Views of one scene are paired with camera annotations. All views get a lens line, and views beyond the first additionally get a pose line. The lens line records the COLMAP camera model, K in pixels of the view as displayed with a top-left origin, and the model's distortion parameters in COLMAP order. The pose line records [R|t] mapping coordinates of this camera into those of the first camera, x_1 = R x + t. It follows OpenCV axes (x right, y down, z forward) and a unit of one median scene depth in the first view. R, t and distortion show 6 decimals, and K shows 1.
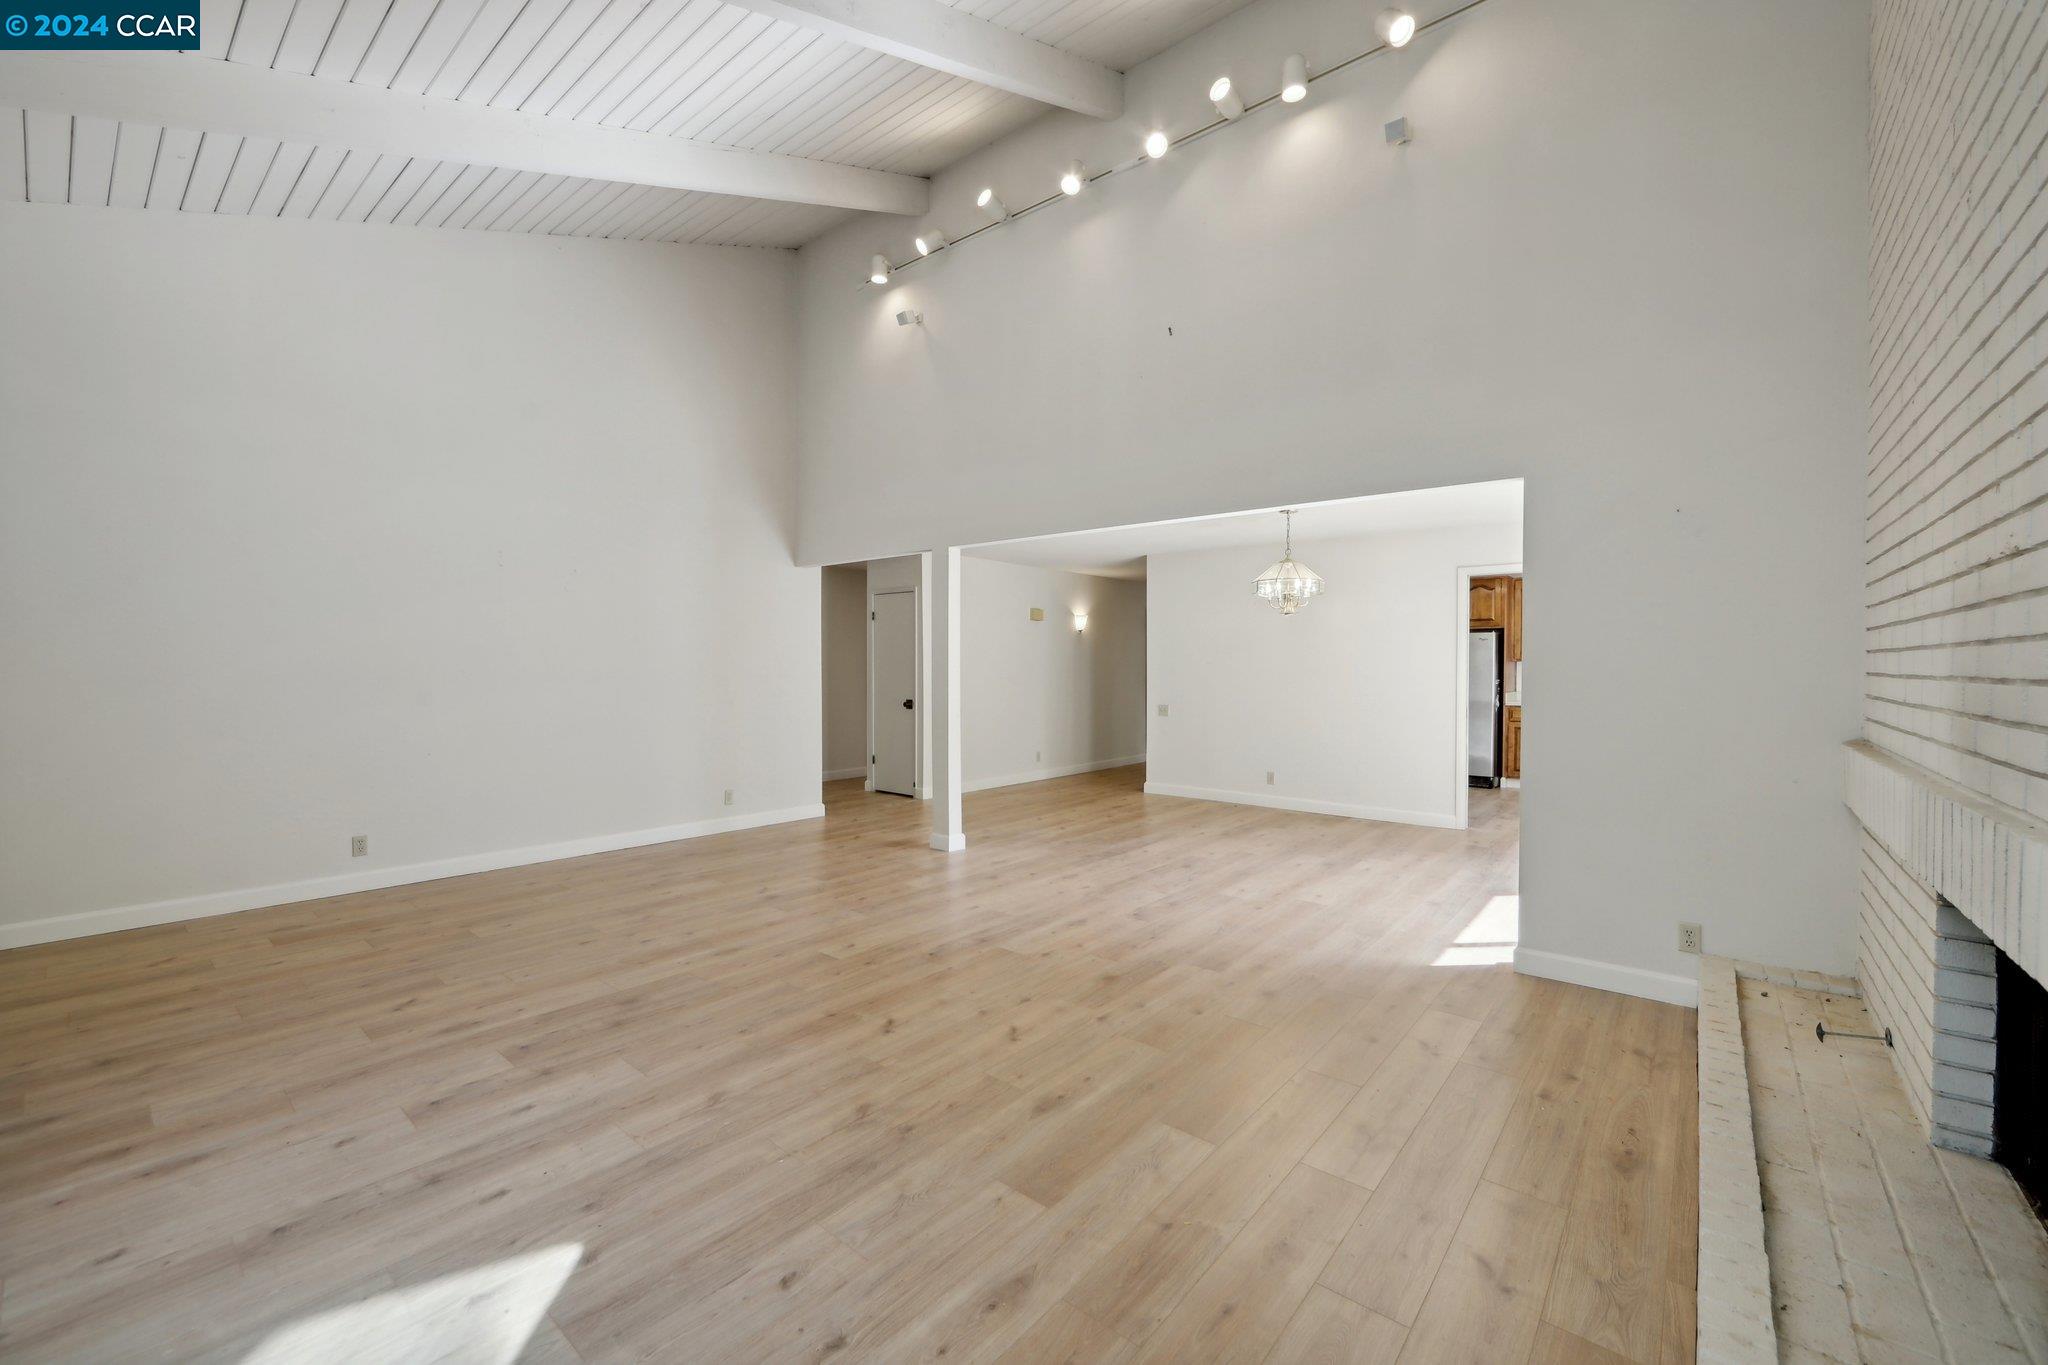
lens RADIAL K [[830.4, 0, 1022.6], [0, 830.4, 671.5], [0, 0, 1]] dist [-0.010101, 0.001625]
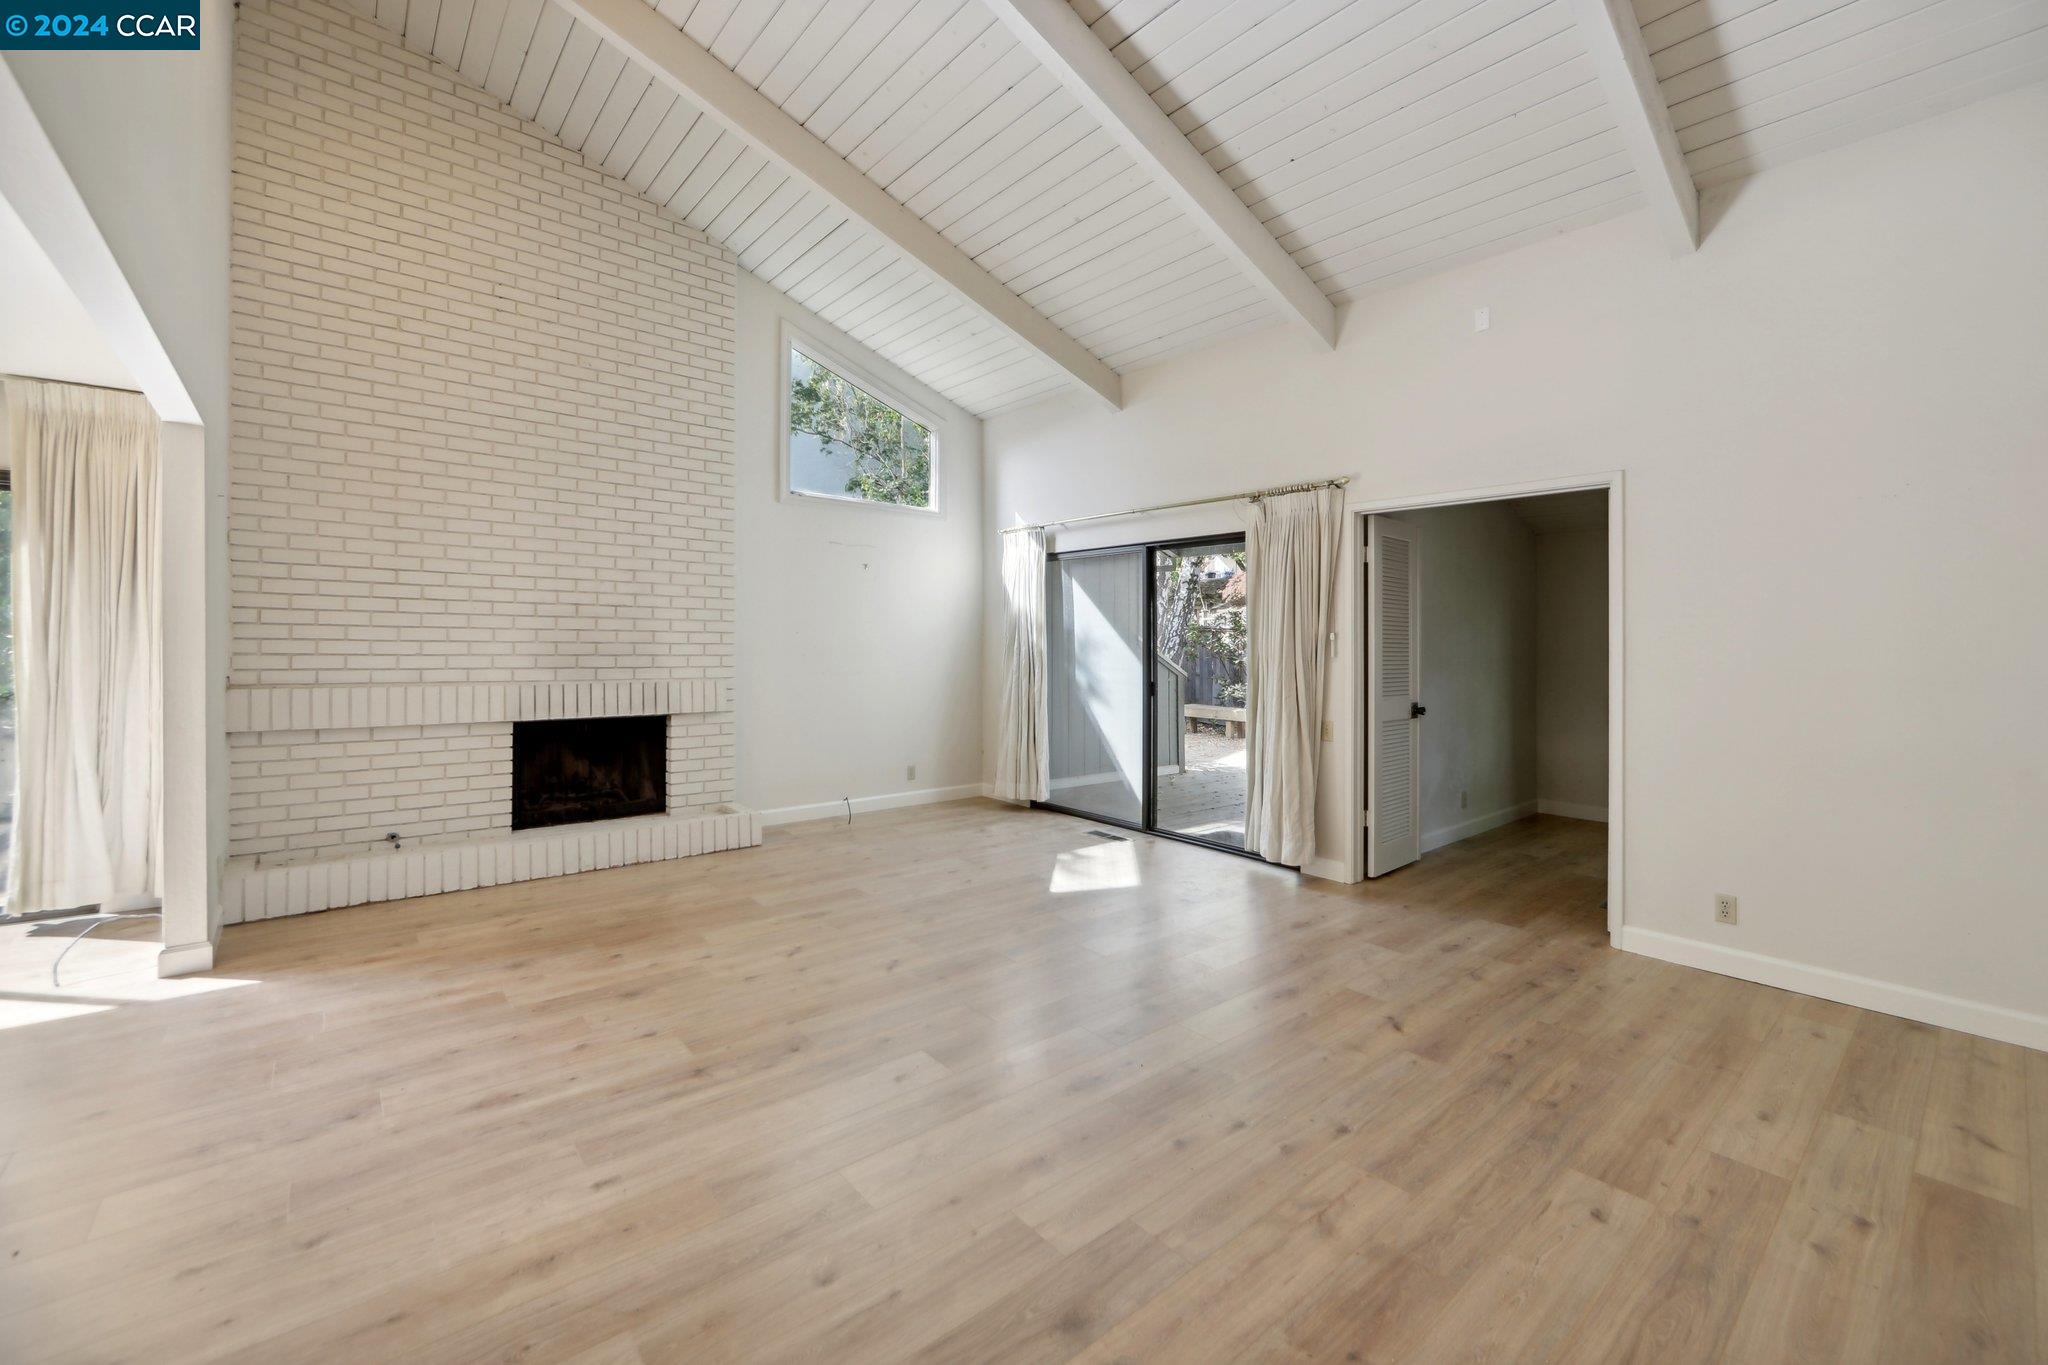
lens RADIAL K [[830.4, 0, 1034.6], [0, 830.4, 659.0], [0, 0, 1]] dist [-0.010101, 0.001625]
pose [[-0.987429, -0.018342, 0.156998, -0.489854], [-0.014431, 0.999557, 0.026018, -0.016902], [-0.157406, 0.023426, -0.987256, 1.948749]]
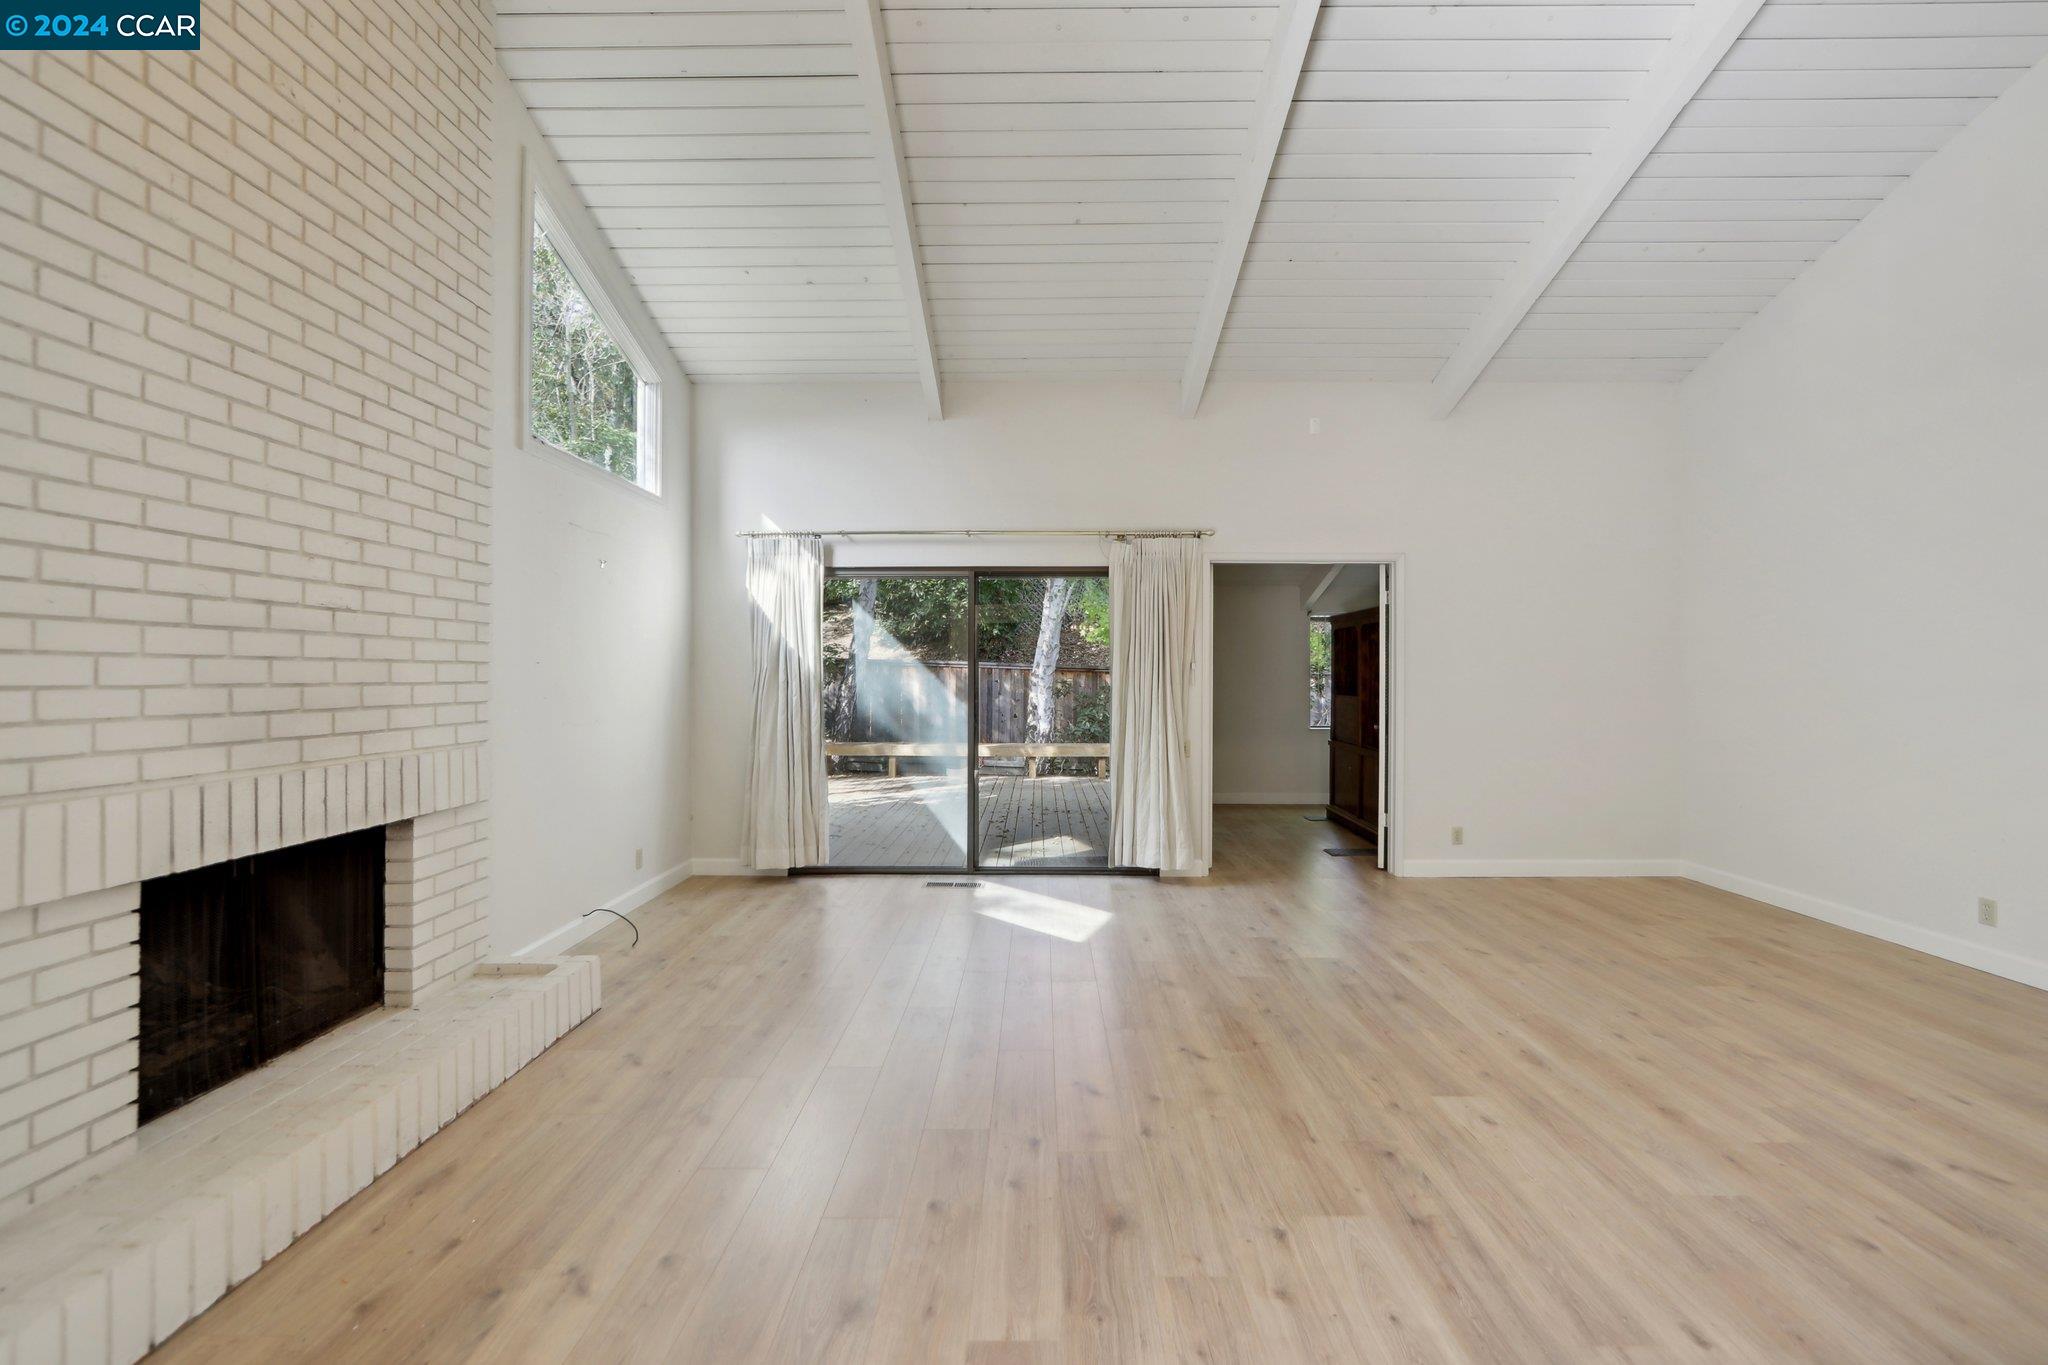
lens RADIAL K [[830.4, 0, 1034.2], [0, 830.4, 685.0], [0, 0, 1]] dist [-0.010101, 0.001625]
pose [[-0.767486, 0.003808, -0.641055, 0.559204], [-0.007800, 0.999853, 0.015278, -0.011141], [0.641019, 0.016726, -0.767343, 1.517666]]
